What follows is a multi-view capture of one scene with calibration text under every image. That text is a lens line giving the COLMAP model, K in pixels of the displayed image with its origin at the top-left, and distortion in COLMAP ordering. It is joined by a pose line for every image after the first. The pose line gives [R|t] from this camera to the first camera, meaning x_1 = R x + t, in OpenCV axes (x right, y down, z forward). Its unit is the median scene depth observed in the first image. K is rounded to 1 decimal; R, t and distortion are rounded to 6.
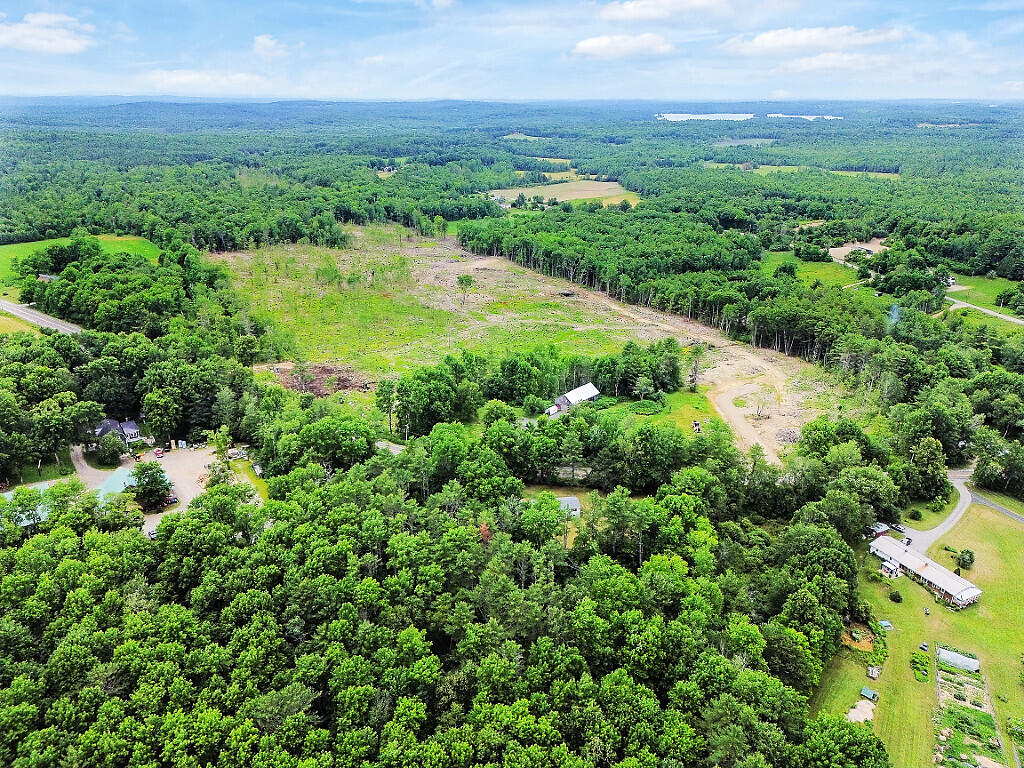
lens RADIAL K [[711.9, 0, 517.6], [0, 711.9, 382.6], [0, 0, 1]] dist [0.057057, -0.052163]
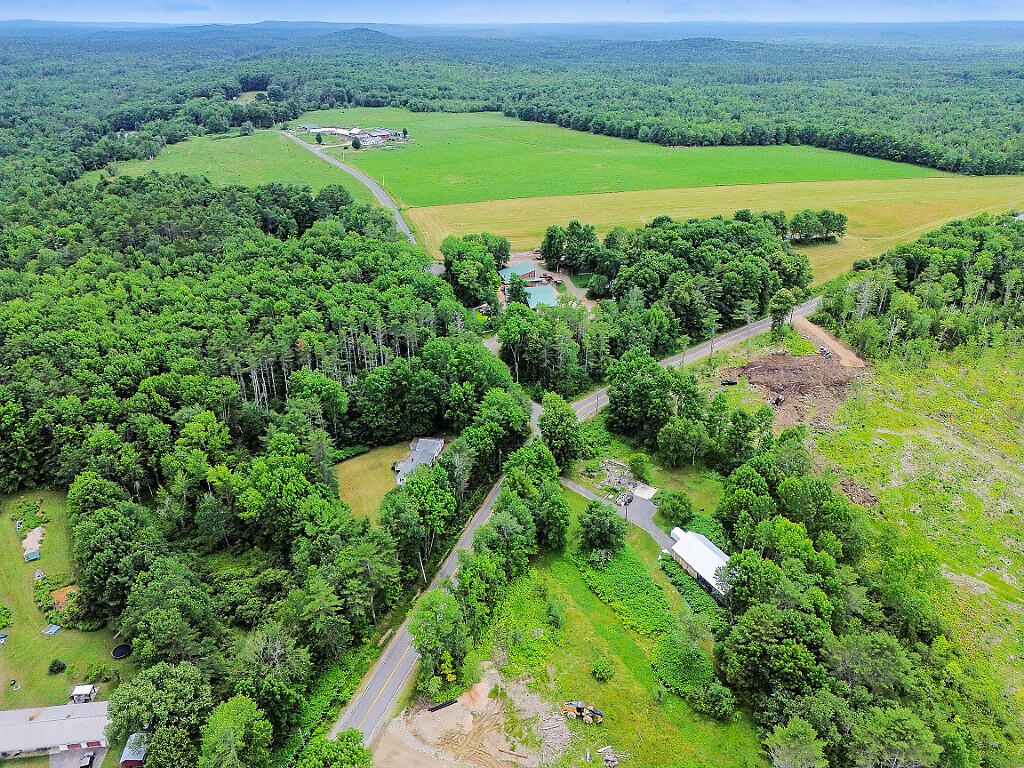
lens RADIAL K [[711.9, 0, 511.6], [0, 711.9, 387.3], [0, 0, 1]] dist [0.057057, -0.052163]
pose [[-0.344143, 0.424065, -0.837696, 0.496106], [-0.348312, 0.770869, 0.533329, -0.299372], [0.871920, 0.475321, -0.117583, 0.776180]]
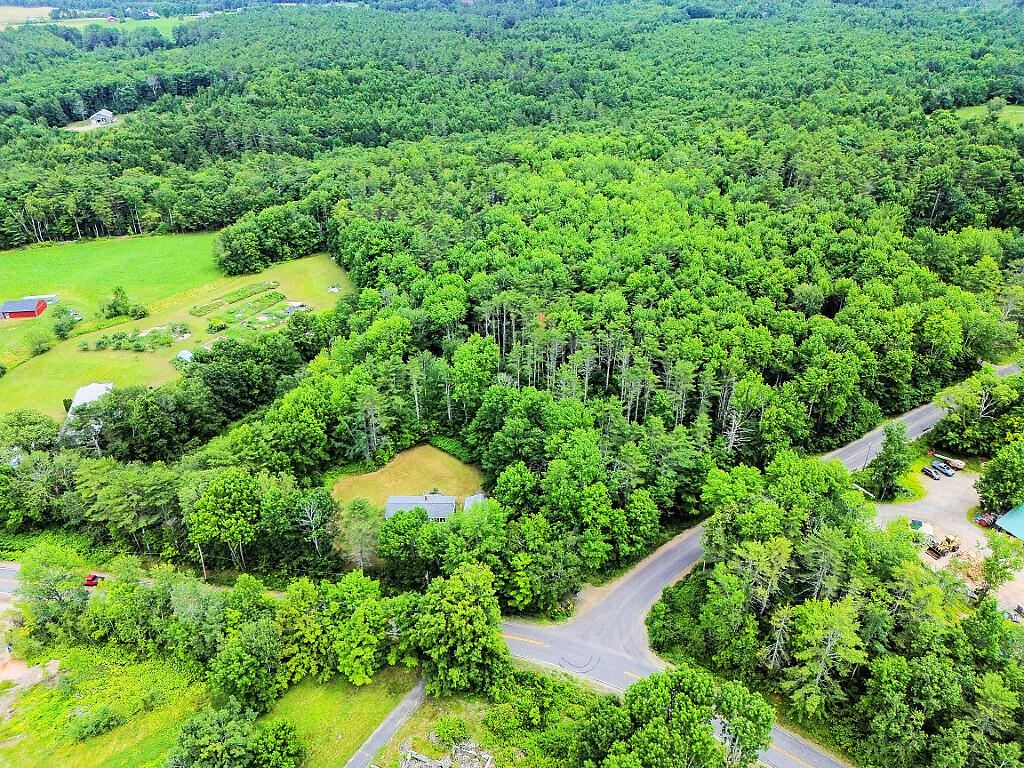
lens RADIAL K [[711.9, 0, 516.1], [0, 711.9, 381.7], [0, 0, 1]] dist [0.057057, -0.052163]
pose [[-0.988383, -0.078286, 0.130268, -0.080718], [0.058005, 0.597939, 0.799440, -0.304664], [-0.140478, 0.797710, -0.586452, 0.862789]]
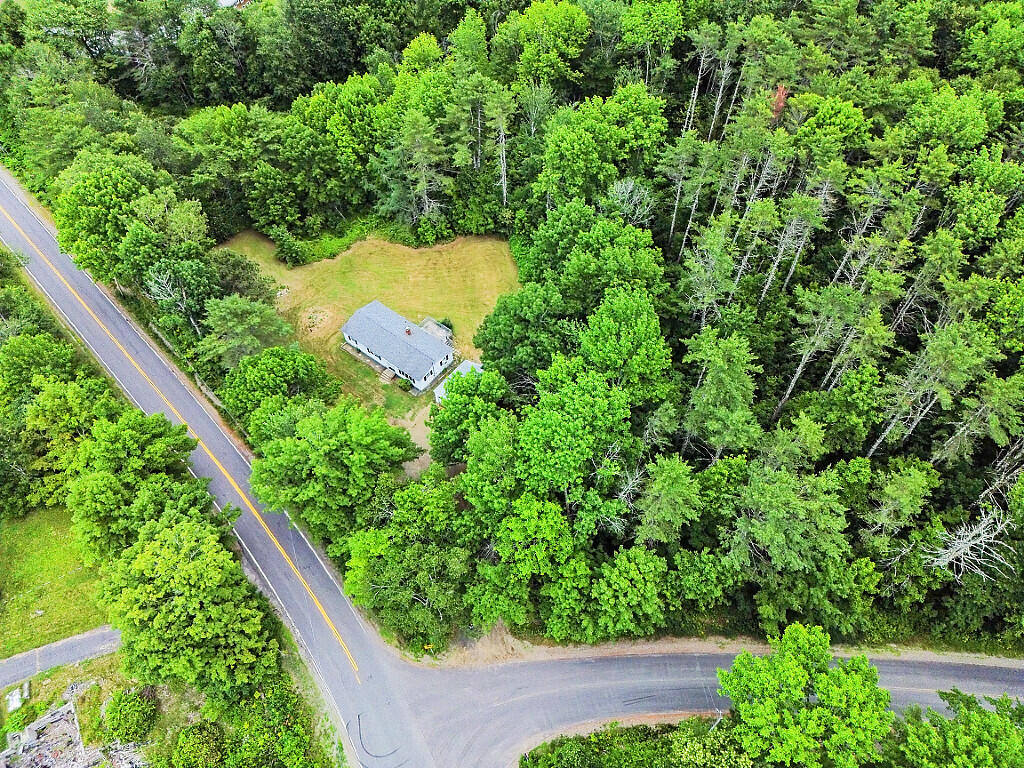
lens RADIAL K [[711.9, 0, 518.4], [0, 711.9, 390.2], [0, 0, 1]] dist [0.057057, -0.052163]
pose [[-0.698012, -0.586668, 0.410608, -0.131939], [0.275755, 0.308969, 0.910218, -0.133067], [-0.660861, 0.748571, -0.053888, 0.661344]]
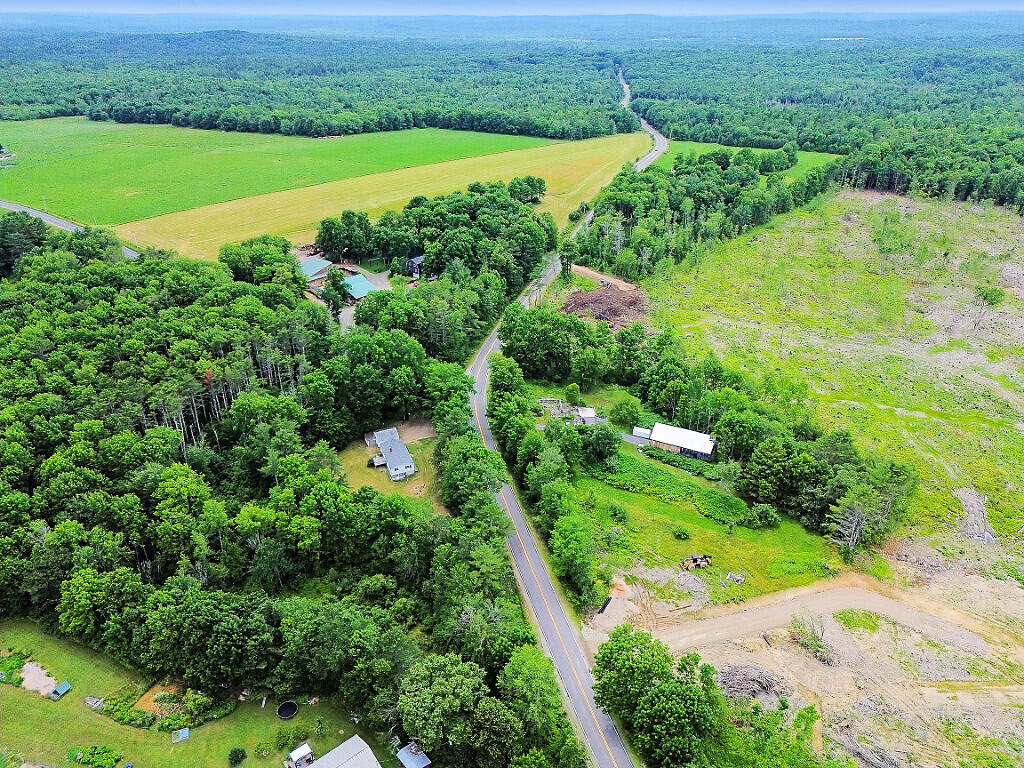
lens RADIAL K [[711.9, 0, 511.9], [0, 711.9, 390.3], [0, 0, 1]] dist [0.057057, -0.052163]
pose [[0.247555, 0.447807, -0.859177, 0.574786], [-0.357970, 0.866307, 0.348381, -0.191542], [0.900319, 0.221316, 0.374761, 0.506943]]
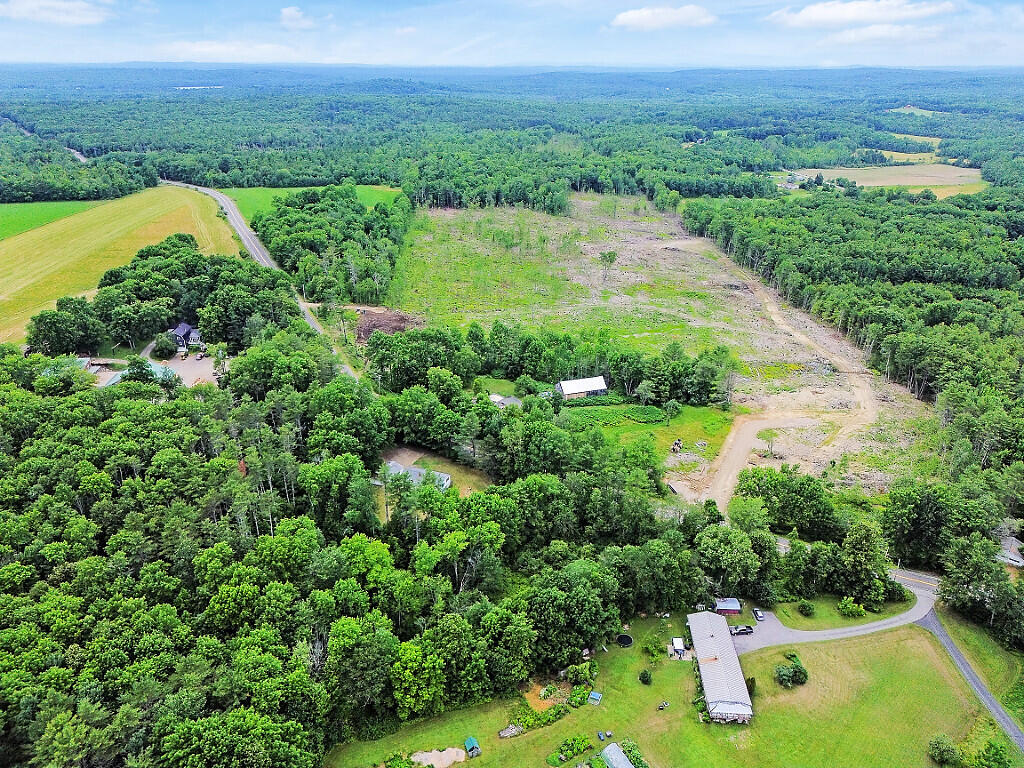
lens RADIAL K [[711.9, 0, 516.4], [0, 711.9, 386.3], [0, 0, 1]] dist [0.057057, -0.052163]
pose [[0.869538, 0.202336, -0.450515, 0.391491], [-0.183634, 0.979279, 0.085384, -0.041654], [0.458457, 0.008485, 0.888676, 0.108109]]
